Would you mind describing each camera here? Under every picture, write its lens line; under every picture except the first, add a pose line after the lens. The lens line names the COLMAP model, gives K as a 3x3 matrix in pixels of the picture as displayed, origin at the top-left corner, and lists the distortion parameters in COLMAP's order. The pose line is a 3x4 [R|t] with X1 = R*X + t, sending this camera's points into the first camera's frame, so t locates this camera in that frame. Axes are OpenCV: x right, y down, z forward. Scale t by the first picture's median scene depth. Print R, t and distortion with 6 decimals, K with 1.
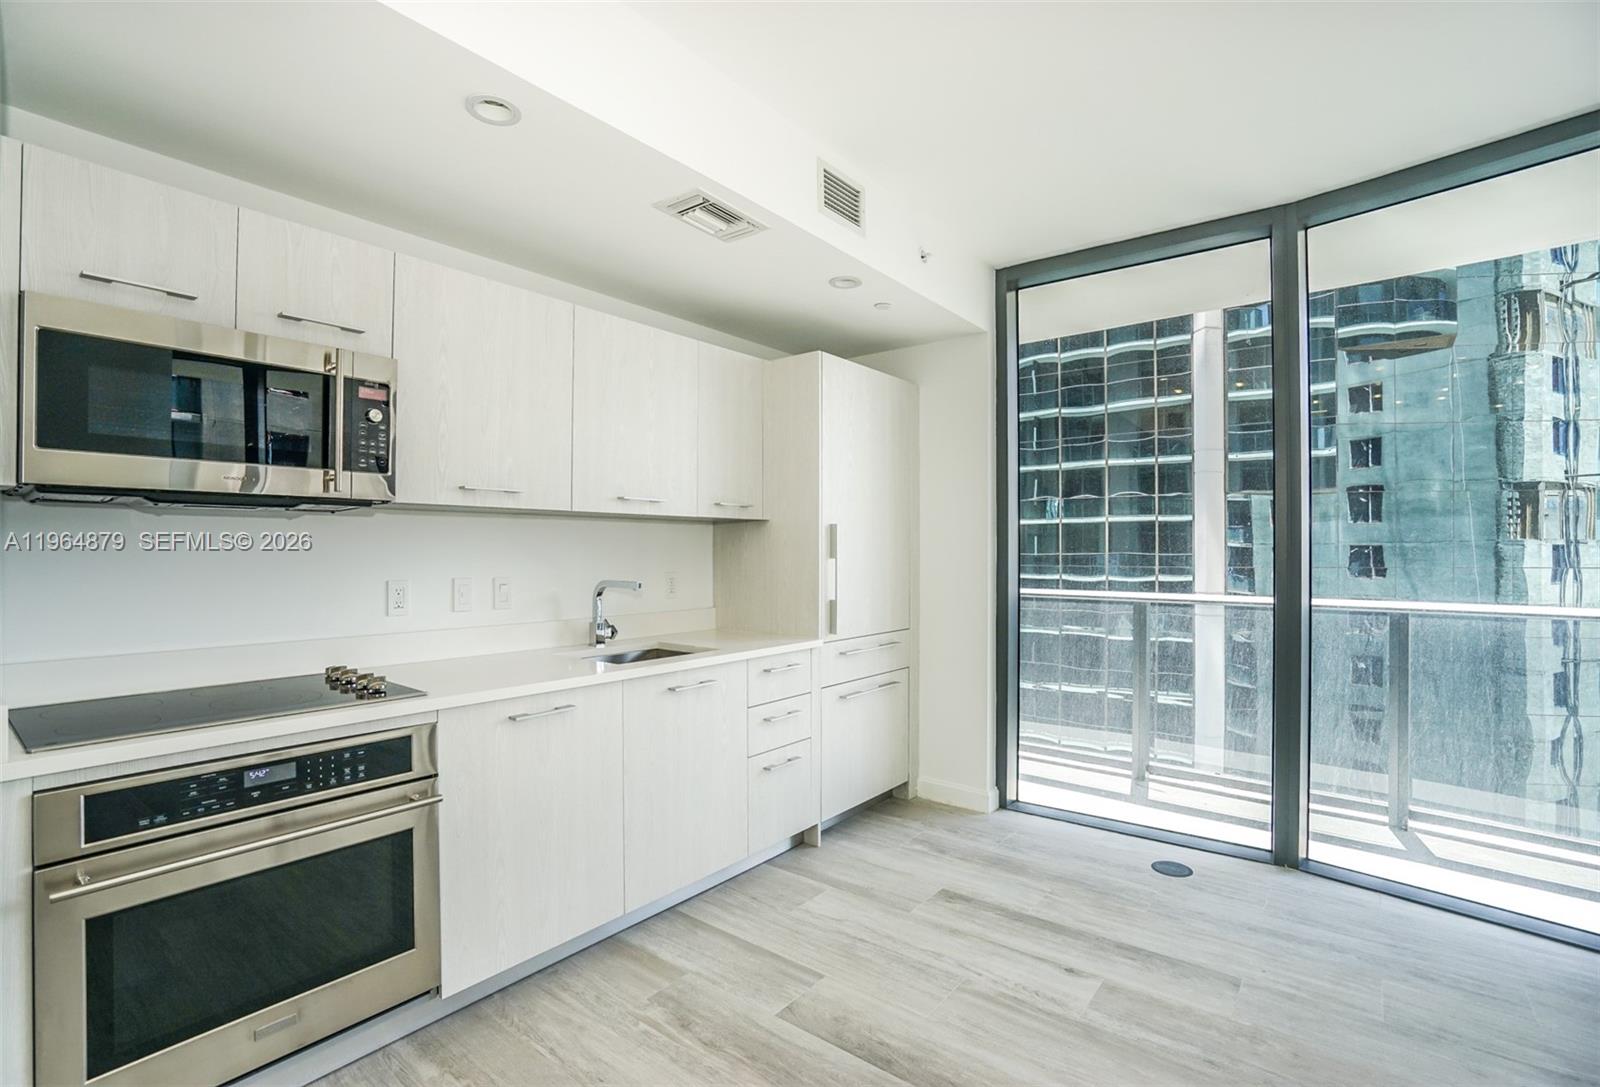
lens RADIAL K [[744.0, 0, 787.8], [0, 744.0, 551.2], [0, 0, 1]] dist [-0.031994, 0.006306]
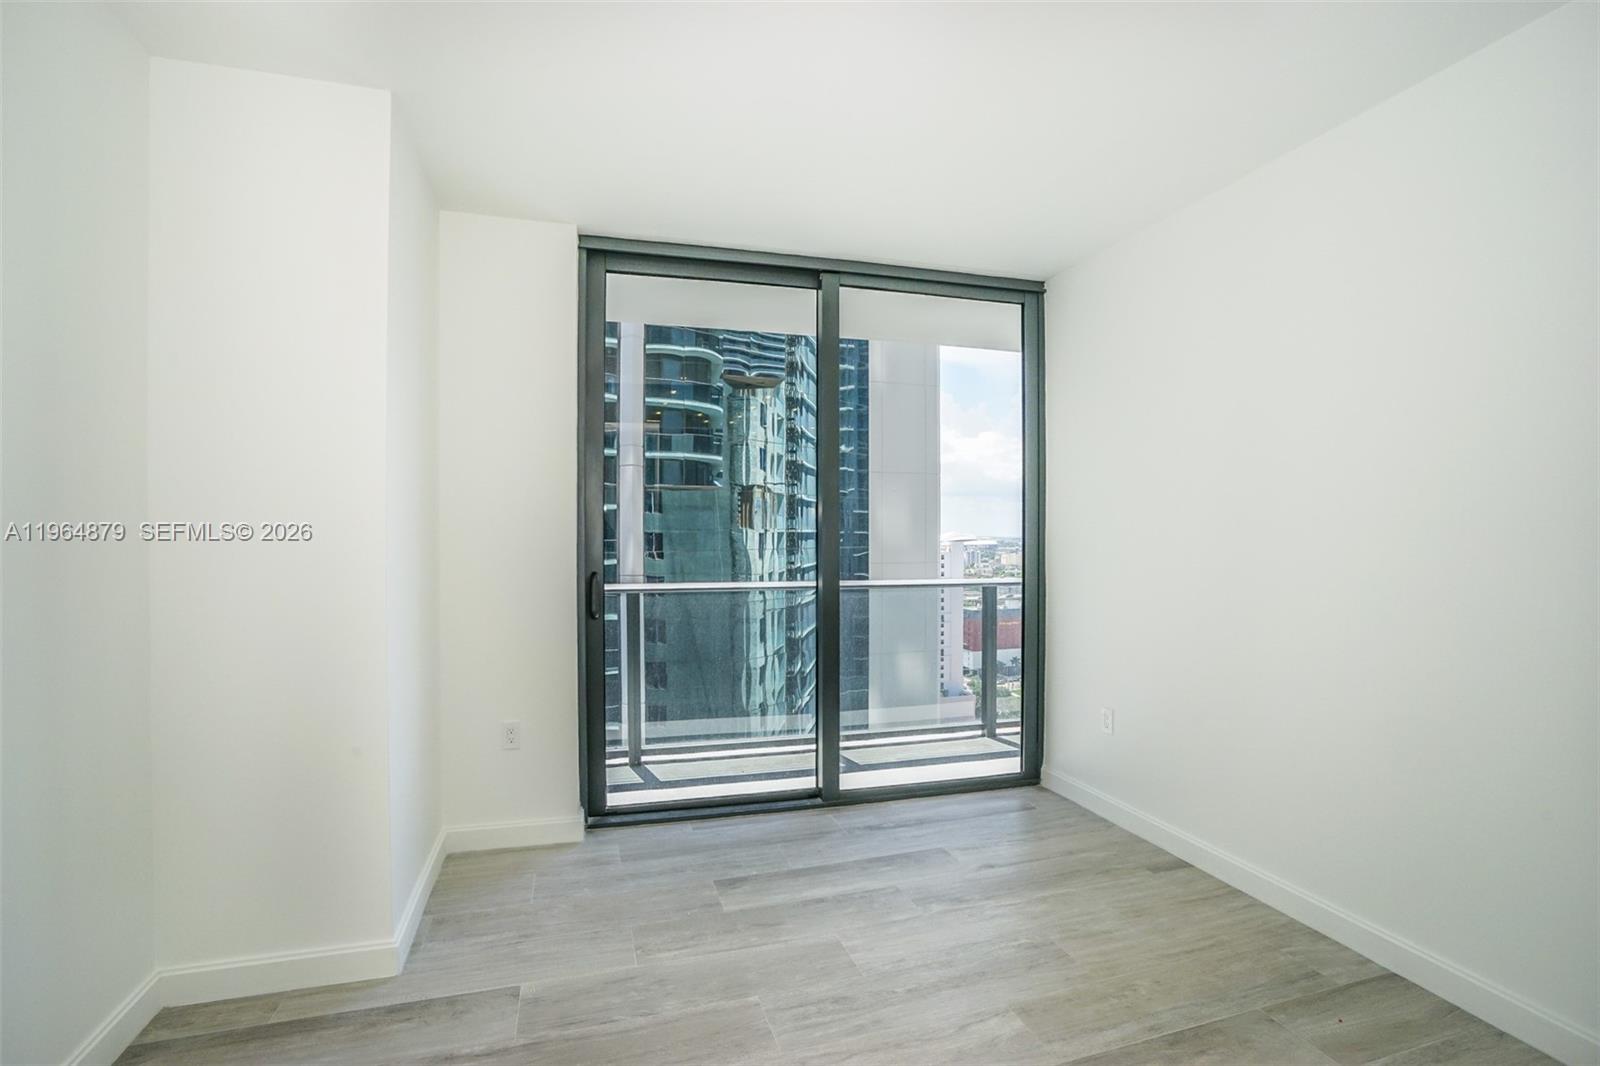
lens RADIAL K [[768.3, 0, 806.0], [0, 768.3, 533.4], [0, 0, 1]] dist [-0.045261, 0.011780]
pose [[0.597283, -0.001835, 0.802028, -0.408086], [0.007241, 0.999969, -0.003105, -0.014880], [-0.801998, 0.007663, 0.597278, 0.288599]]
